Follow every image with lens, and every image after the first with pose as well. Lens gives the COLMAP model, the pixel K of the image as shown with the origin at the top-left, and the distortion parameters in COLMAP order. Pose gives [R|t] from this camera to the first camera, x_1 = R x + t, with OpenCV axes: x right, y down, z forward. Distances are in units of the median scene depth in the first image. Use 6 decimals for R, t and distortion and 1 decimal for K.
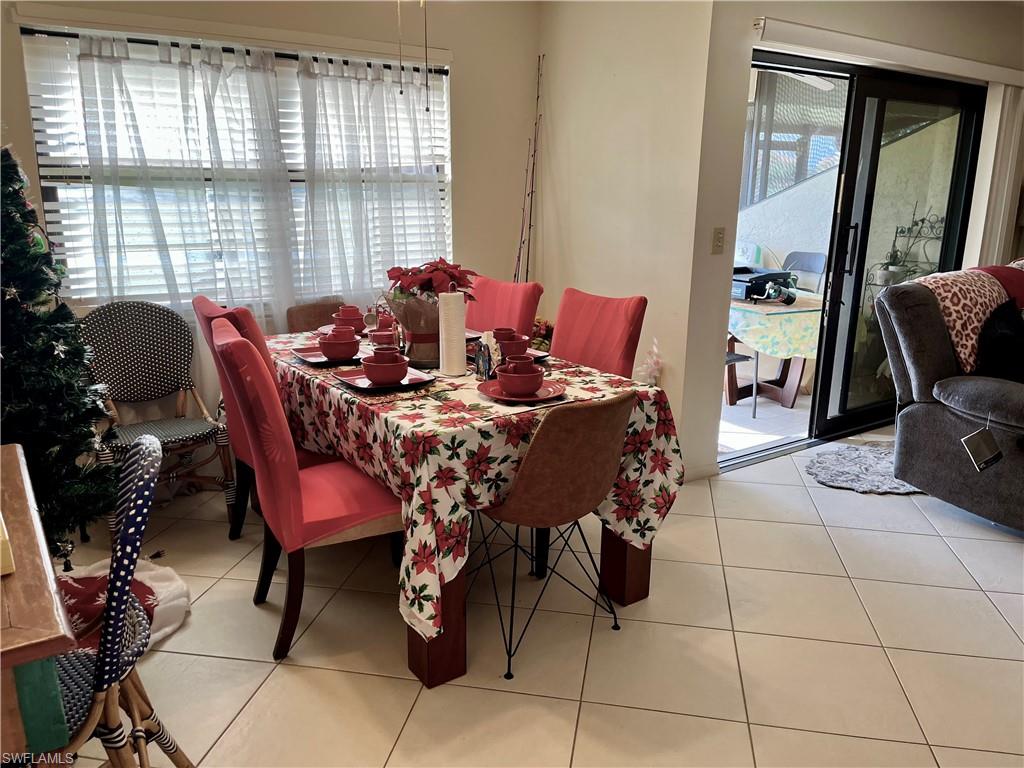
lens RADIAL K [[771.1, 0, 513.7], [0, 771.1, 393.3], [0, 0, 1]] dist [0.056938, -0.073015]
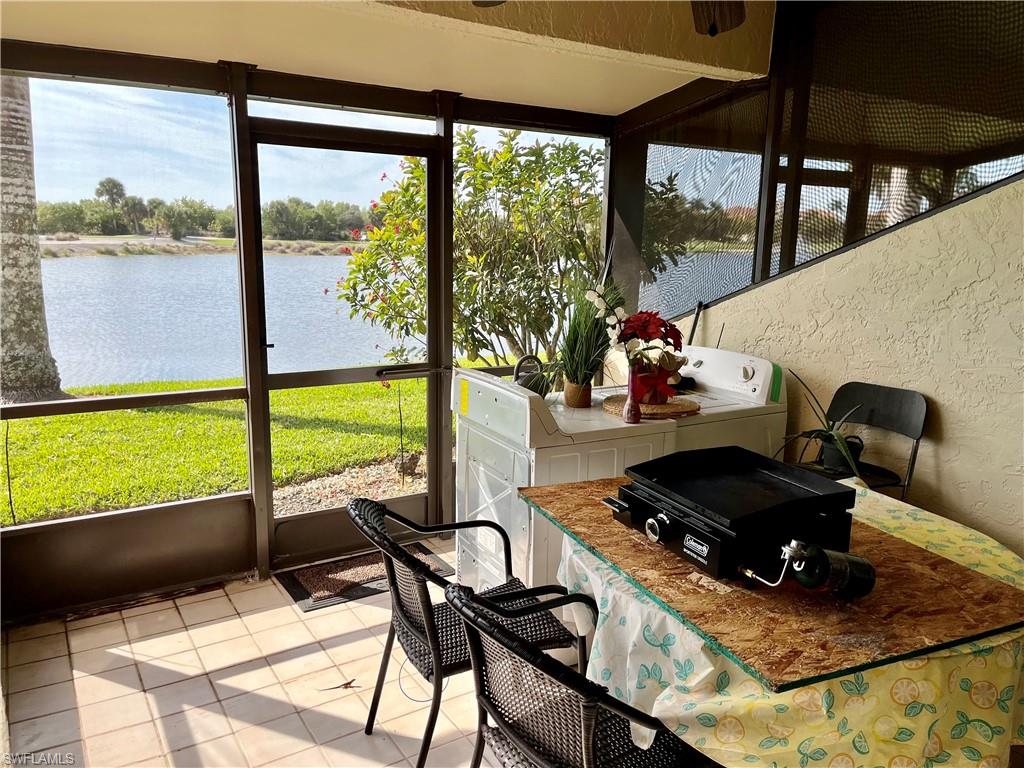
lens RADIAL K [[771.1, 0, 518.7], [0, 771.1, 386.8], [0, 0, 1]] dist [0.056938, -0.073015]
pose [[0.999025, 0.017227, -0.040645, 0.427987], [-0.020071, 0.997300, -0.070633, -0.340672], [0.039319, 0.071380, 0.996674, 1.251996]]
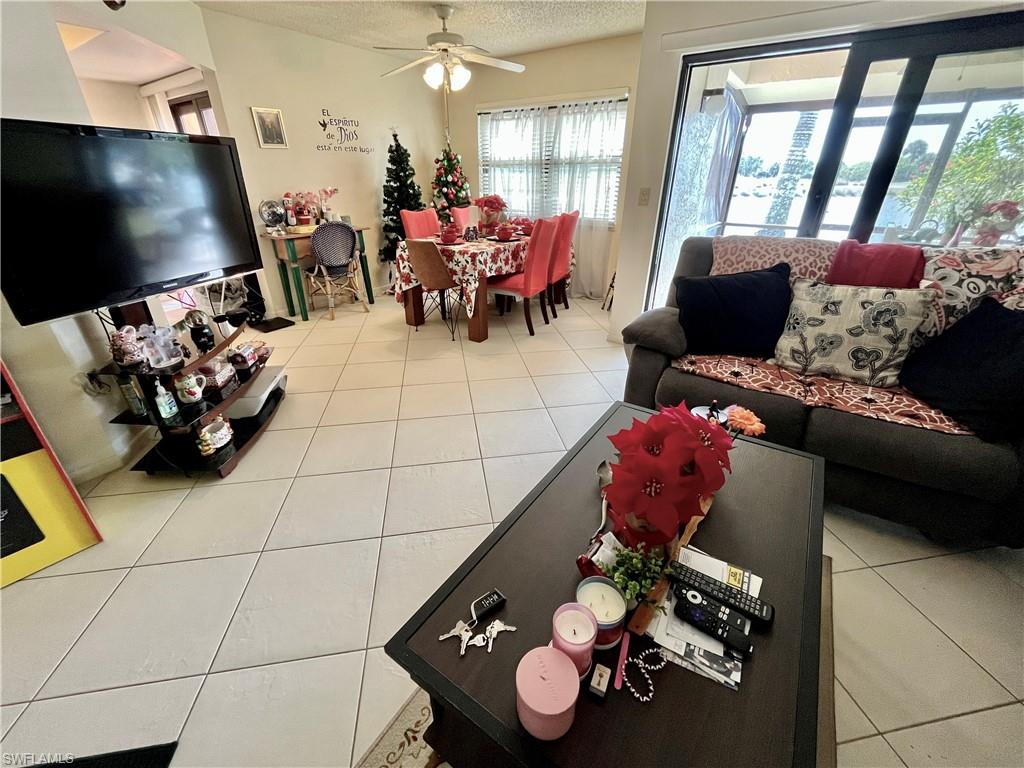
lens RADIAL K [[415.1, 0, 514.3], [0, 415.1, 389.5], [0, 0, 1]] dist [-0.002372, -0.000358]
pose [[0.341911, 0.424165, -0.838559, 1.360629], [-0.244047, 0.901800, 0.356647, -0.098533], [0.907490, 0.082707, 0.411851, 0.552326]]
